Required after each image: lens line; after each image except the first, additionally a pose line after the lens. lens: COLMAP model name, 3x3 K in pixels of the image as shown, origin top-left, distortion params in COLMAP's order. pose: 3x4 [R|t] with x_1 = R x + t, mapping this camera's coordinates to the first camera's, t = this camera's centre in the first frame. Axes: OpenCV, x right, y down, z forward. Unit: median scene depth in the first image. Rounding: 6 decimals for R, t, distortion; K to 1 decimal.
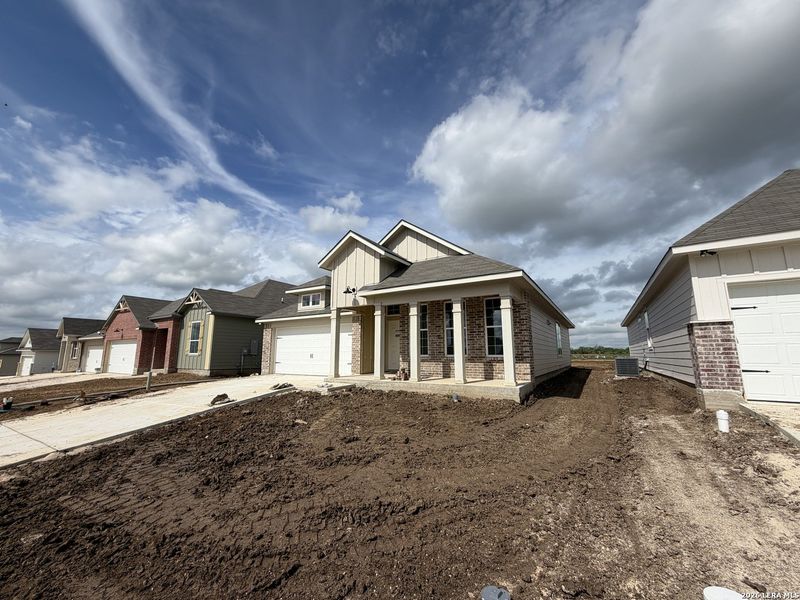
lens RADIAL K [[327.5, 0, 389.6], [0, 327.5, 305.5], [0, 0, 1]] dist [-0.000998, -0.000381]
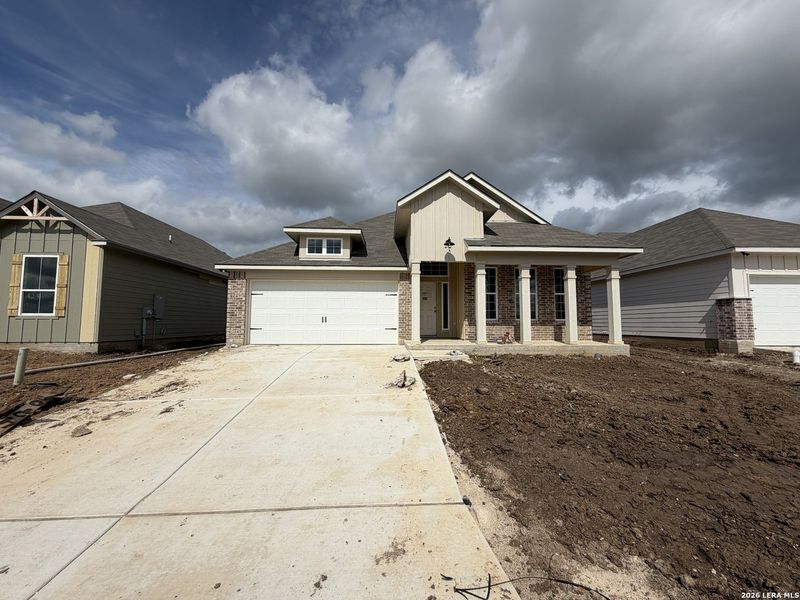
lens RADIAL K [[327.5, 0, 401.4], [0, 327.5, 294.8], [0, 0, 1]] dist [-0.000998, -0.000381]
pose [[0.816643, 0.053811, 0.574629, -0.666486], [-0.089485, 0.995409, 0.033957, 0.067989], [-0.570164, -0.079152, 0.817709, 0.346674]]
